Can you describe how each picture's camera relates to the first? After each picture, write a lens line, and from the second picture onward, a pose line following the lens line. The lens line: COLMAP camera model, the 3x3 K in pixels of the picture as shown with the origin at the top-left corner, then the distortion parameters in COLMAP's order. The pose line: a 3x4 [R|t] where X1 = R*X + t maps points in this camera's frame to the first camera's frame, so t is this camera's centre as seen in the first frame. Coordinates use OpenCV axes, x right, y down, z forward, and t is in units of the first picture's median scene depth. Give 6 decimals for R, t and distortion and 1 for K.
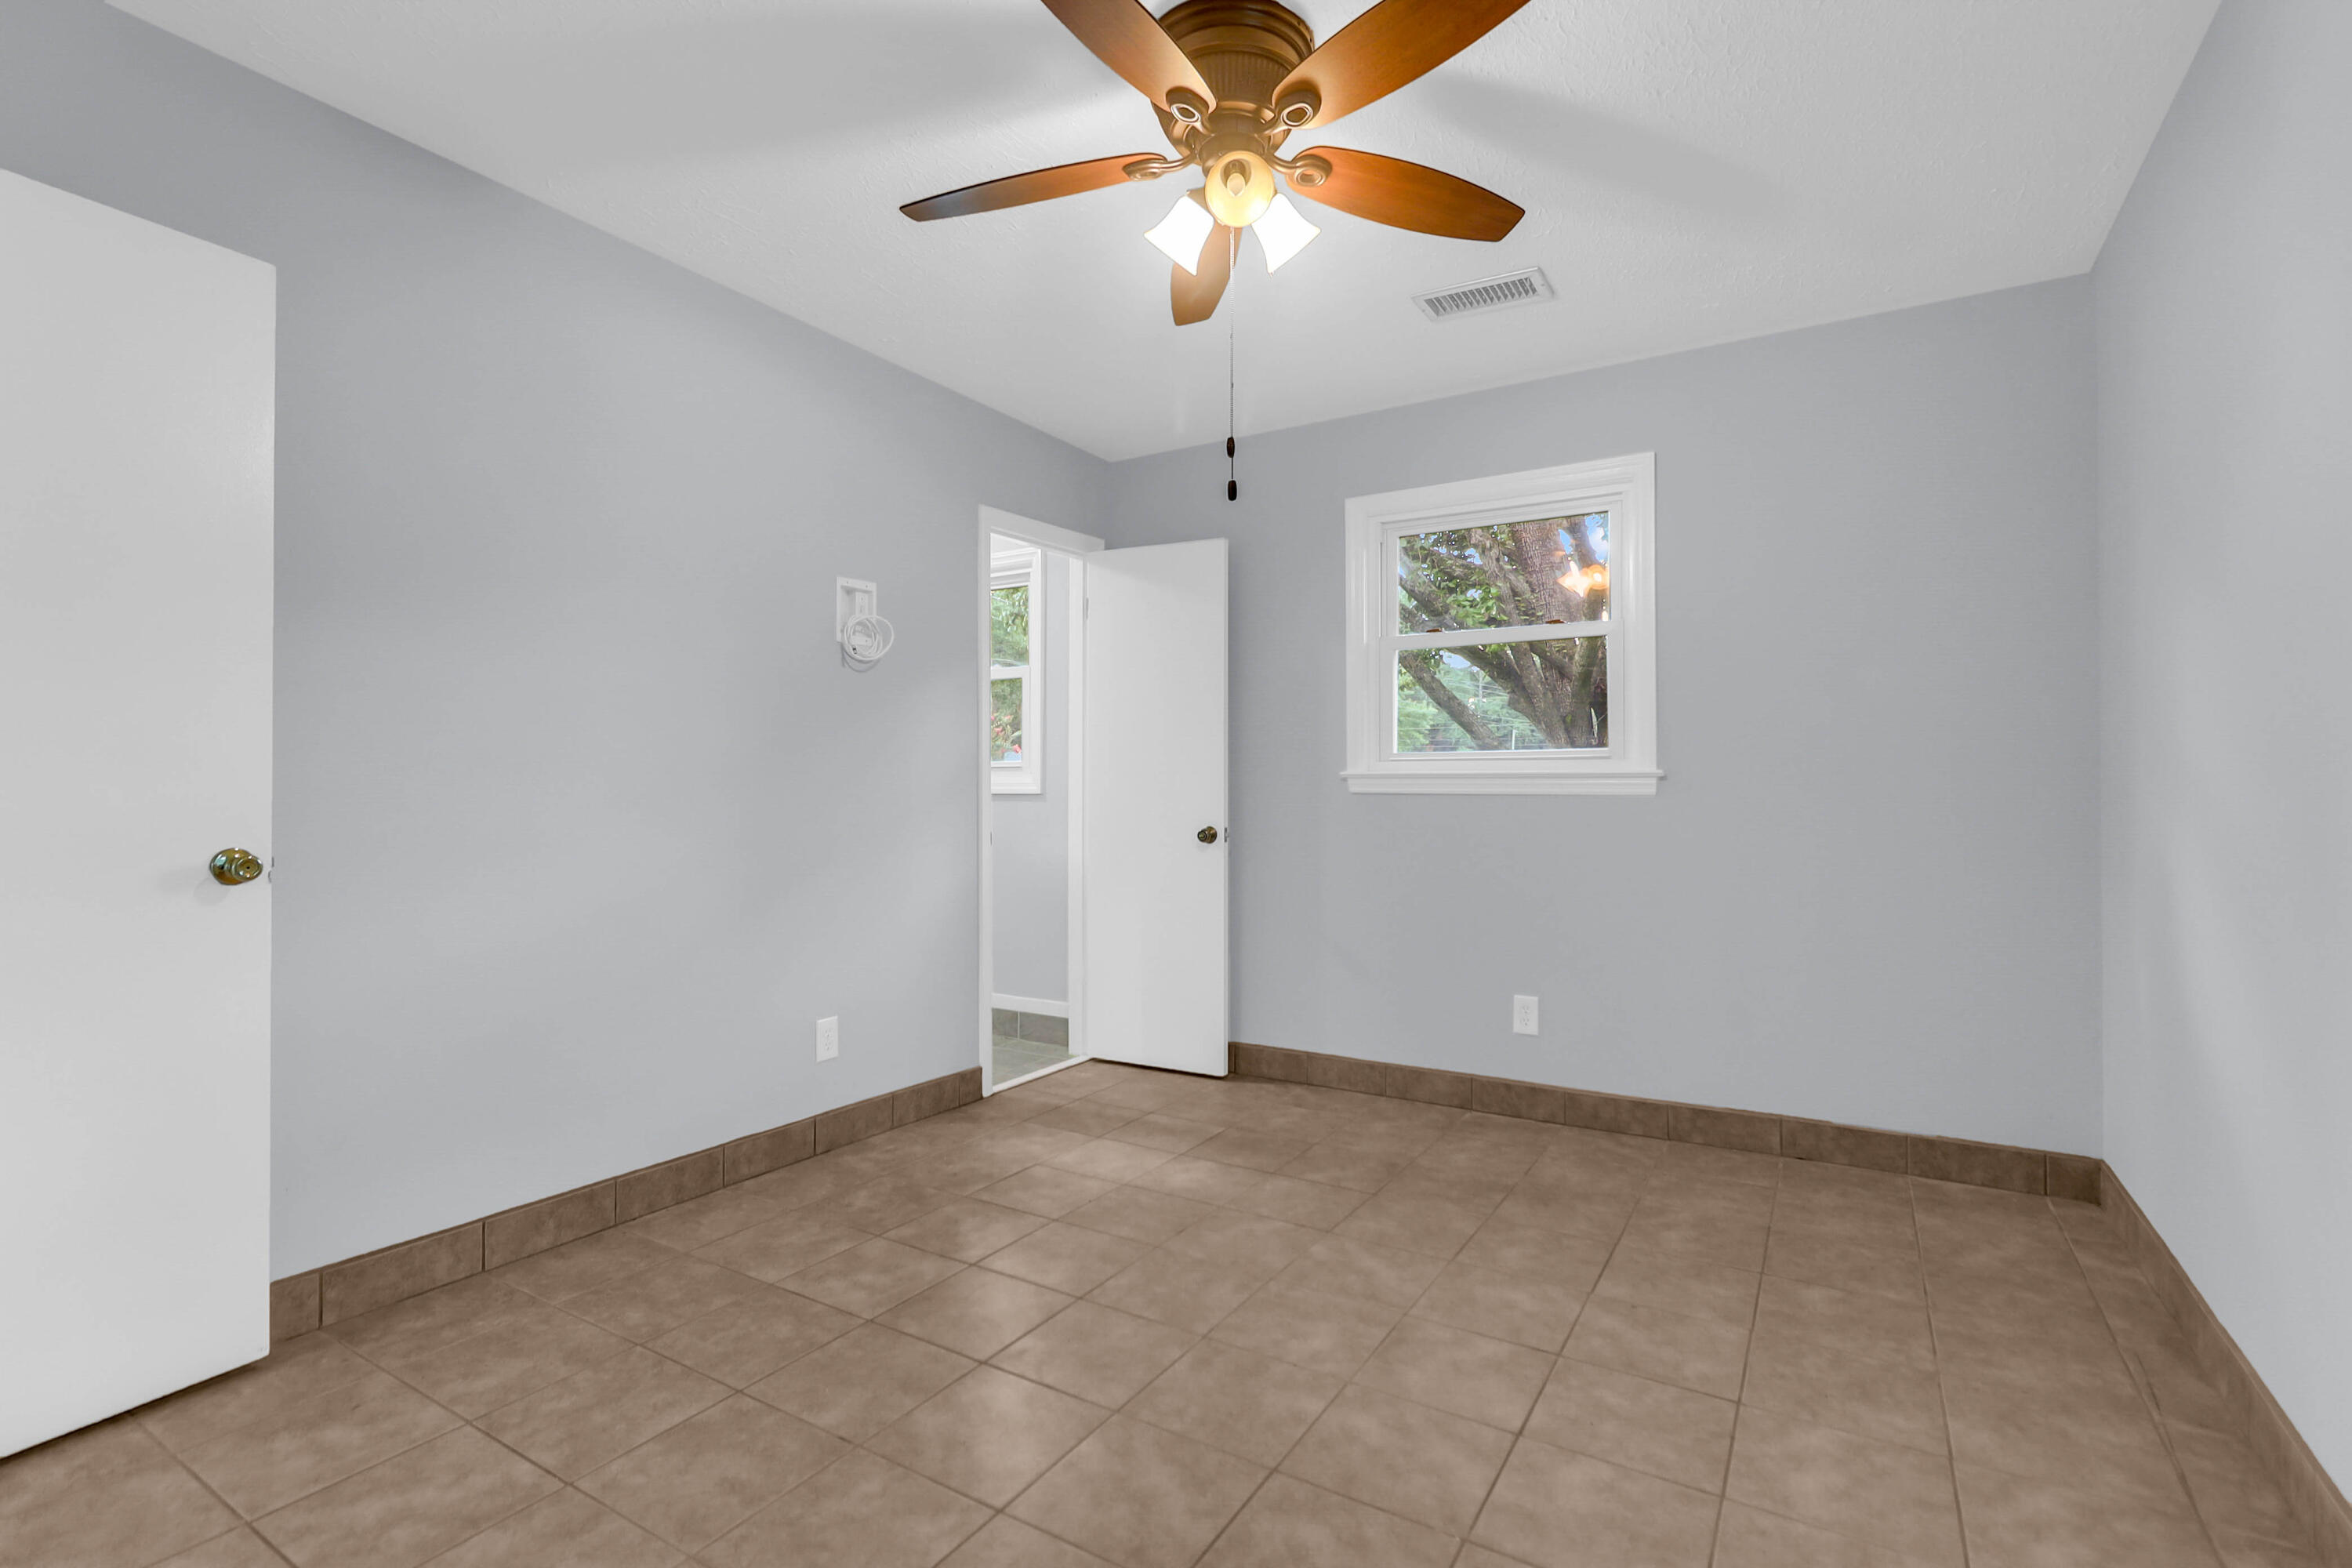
lens RADIAL K [[1079.9, 0, 1171.8], [0, 1079.9, 782.1], [0, 0, 1]] dist [0.023442, -0.014297]
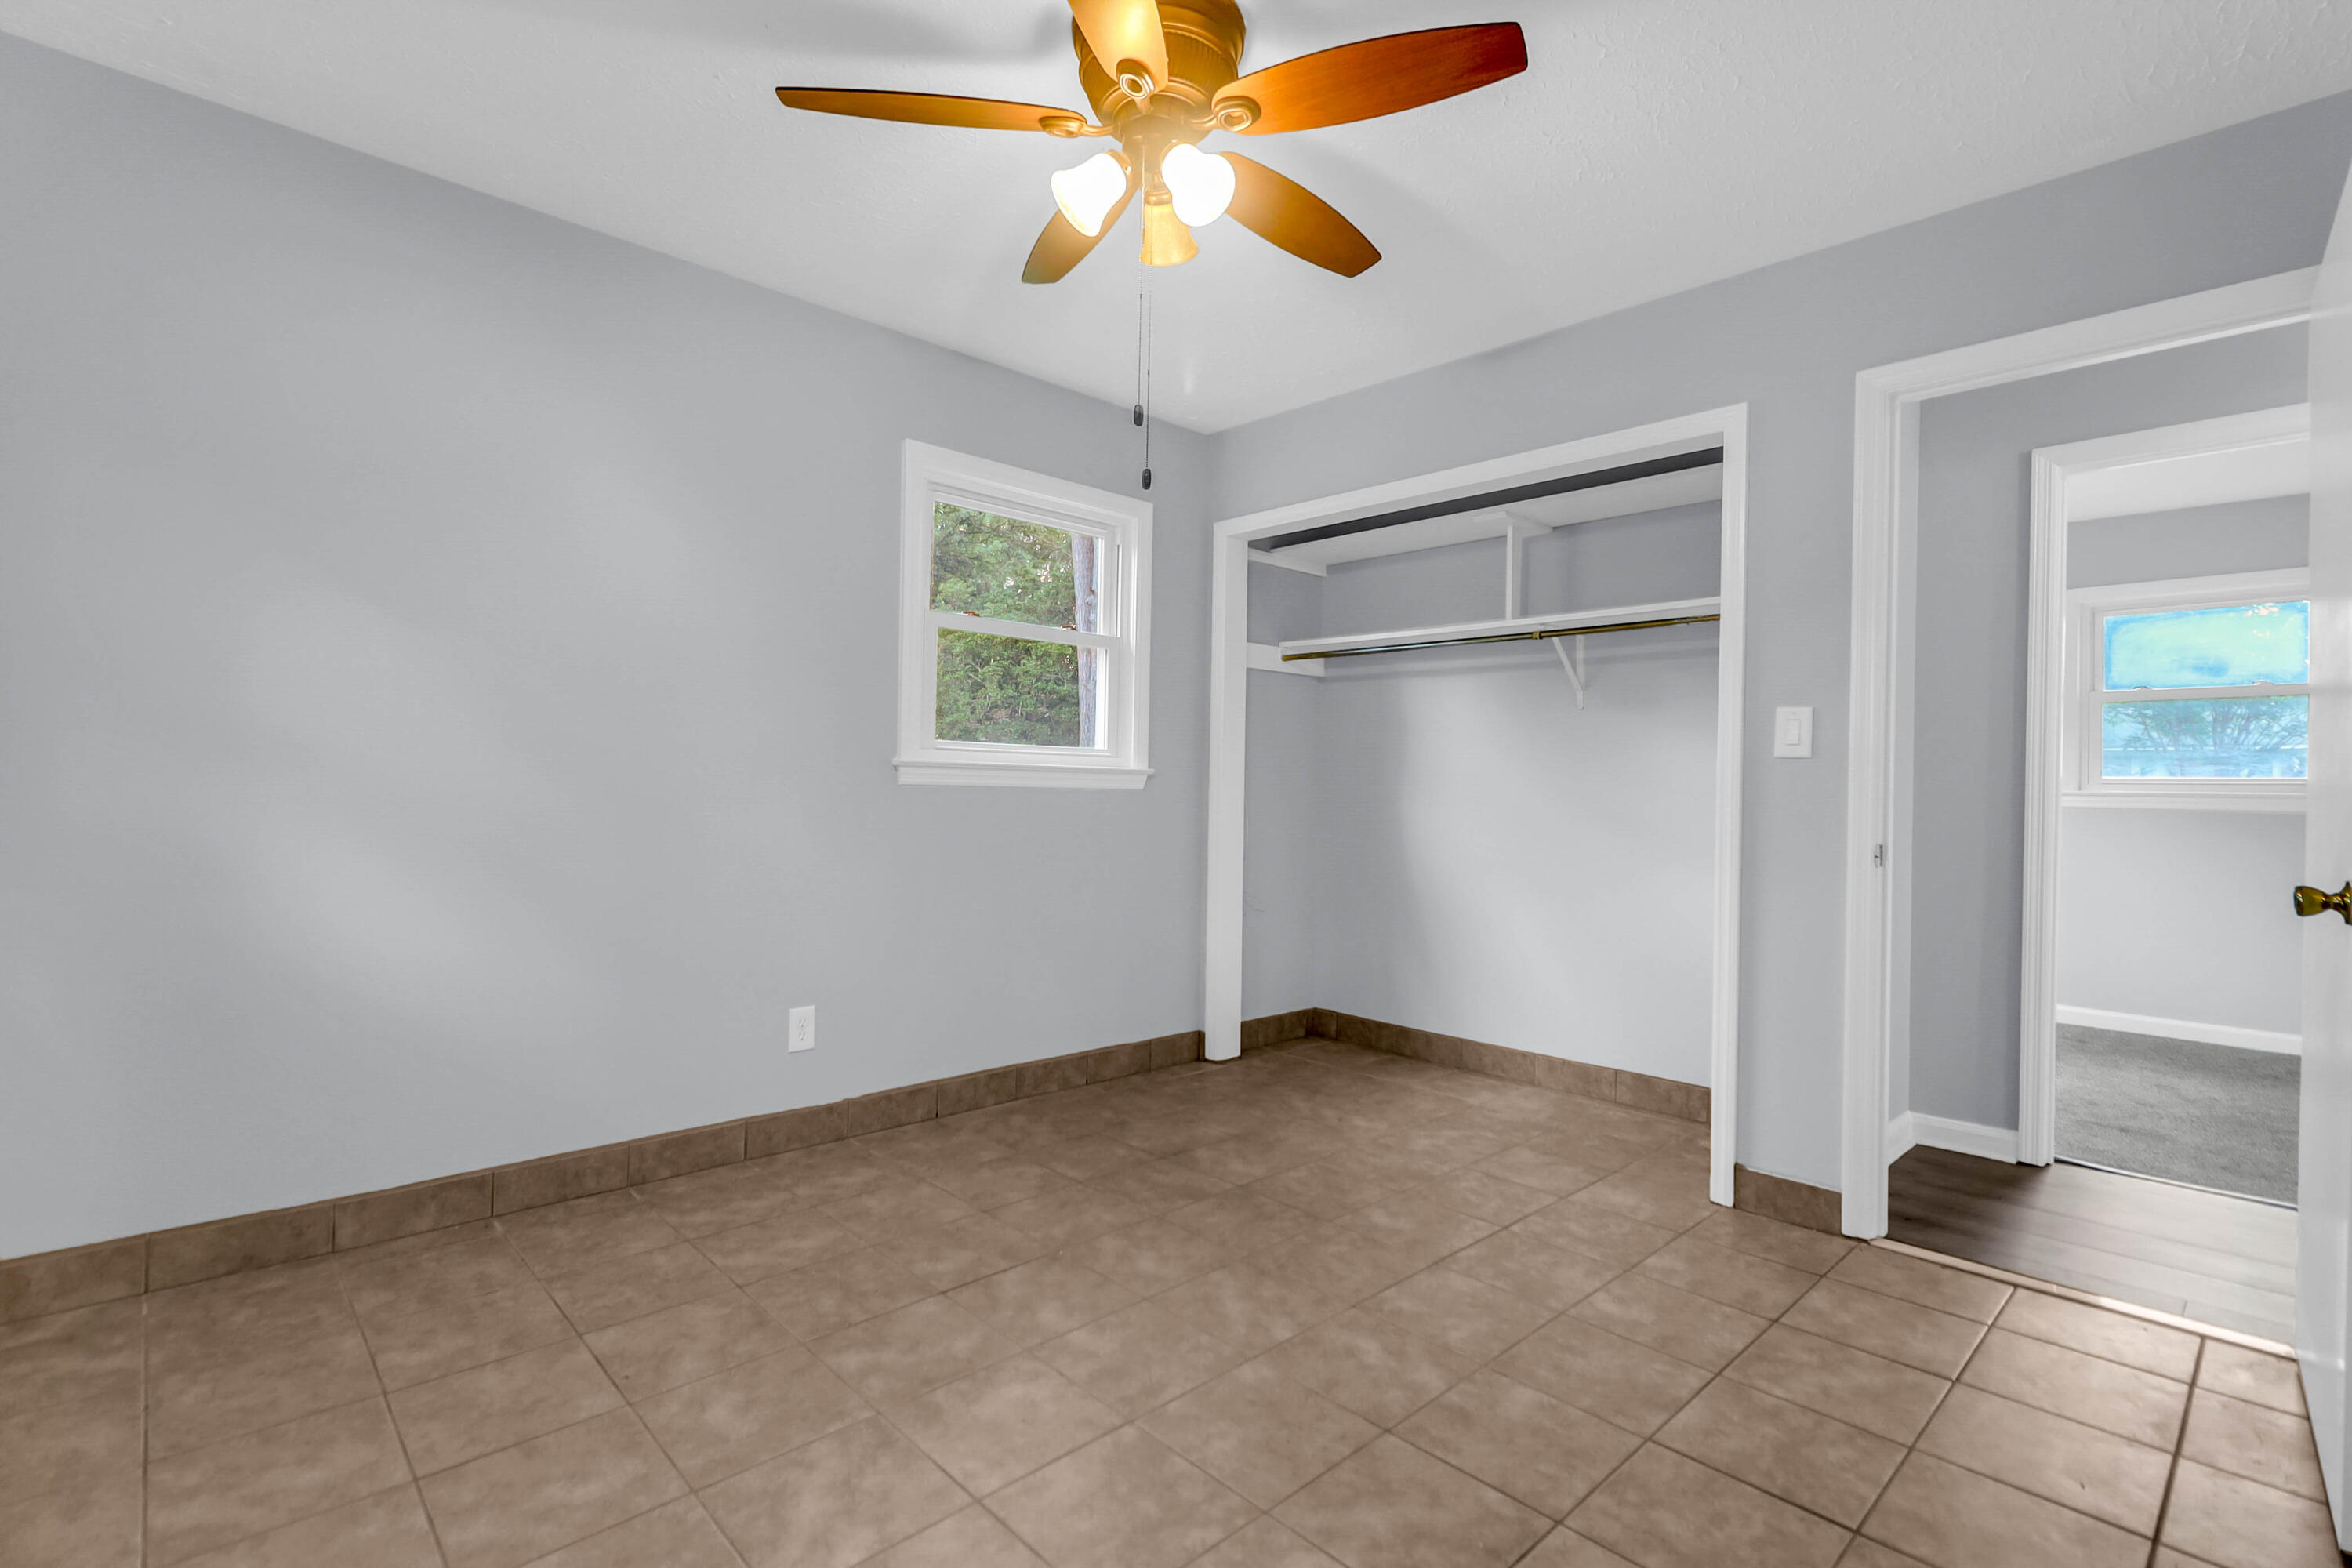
lens RADIAL K [[1079.9, 0, 1171.8], [0, 1079.9, 782.1], [0, 0, 1]] dist [0.023442, -0.014297]
pose [[-0.965330, -0.019104, 0.260333, -0.156496], [-0.022669, 0.999686, -0.010699, 0.010739], [-0.260047, -0.016230, -0.965460, 1.332085]]
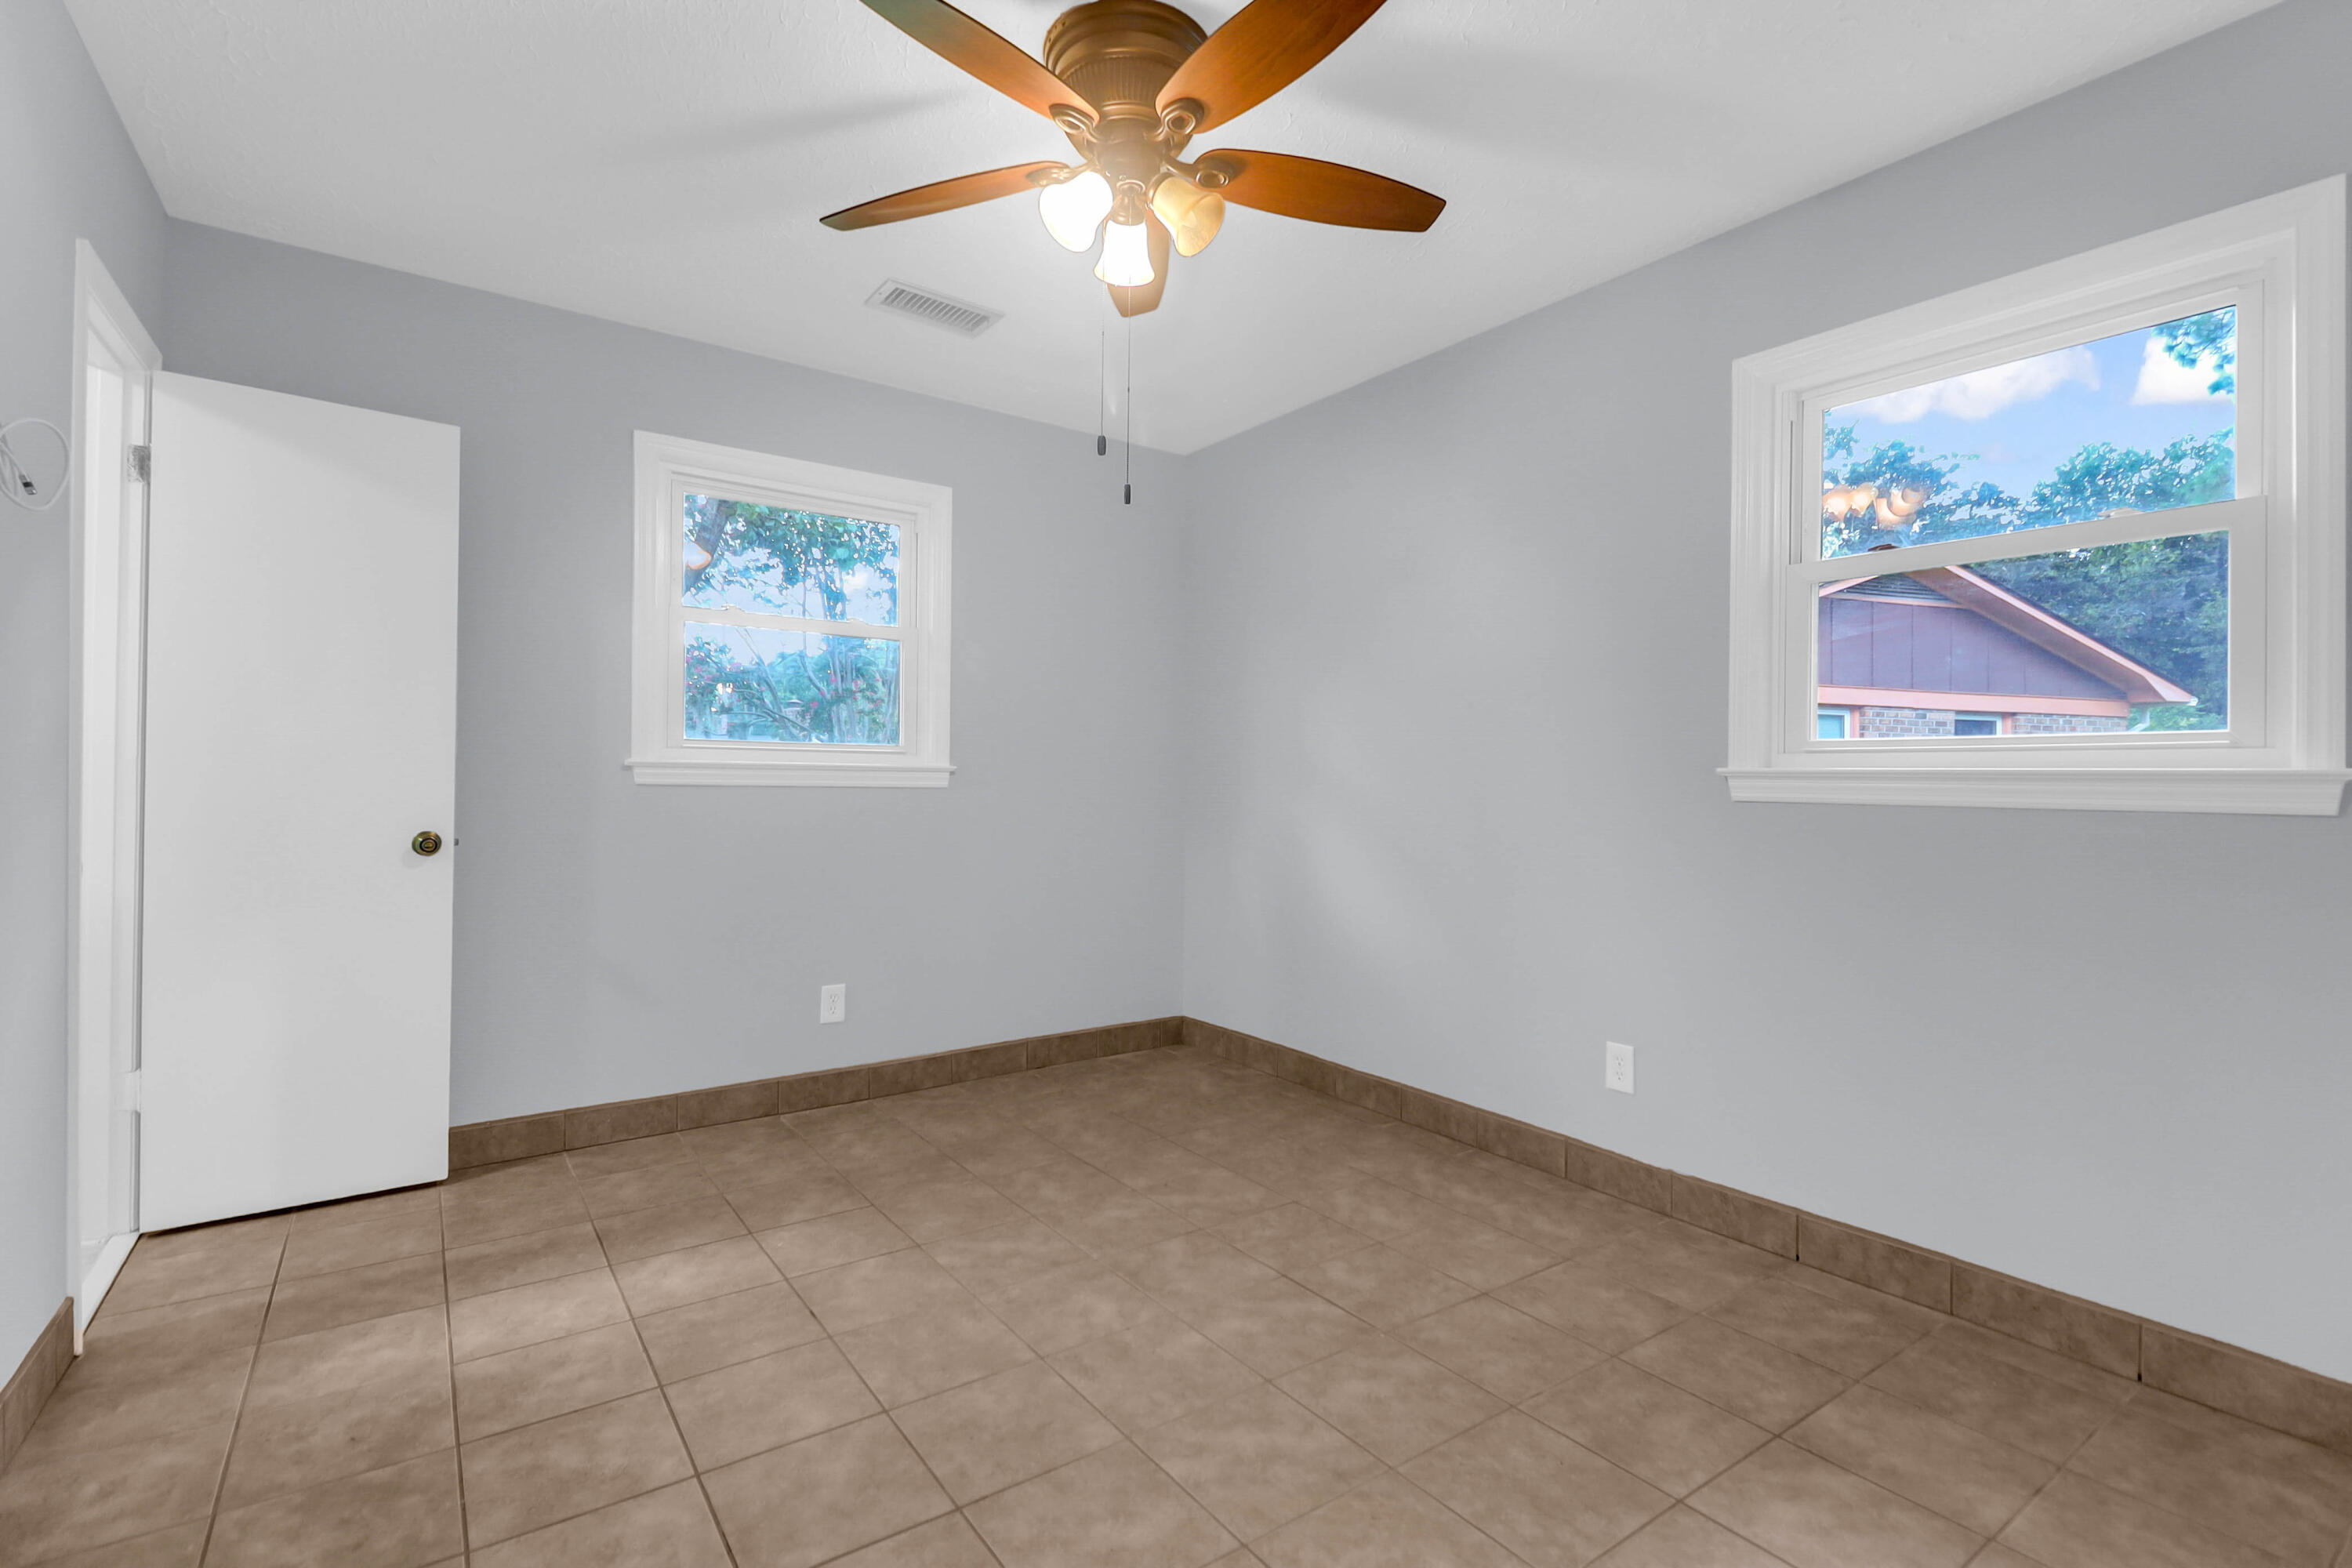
lens RADIAL K [[1079.9, 0, 1171.8], [0, 1079.9, 782.1], [0, 0, 1]] dist [0.023442, -0.014297]
pose [[0.390156, 0.002508, 0.920745, -0.590615], [-0.017537, 0.999835, 0.004708, -0.003659], [-0.920582, -0.017984, 0.390136, 0.384655]]
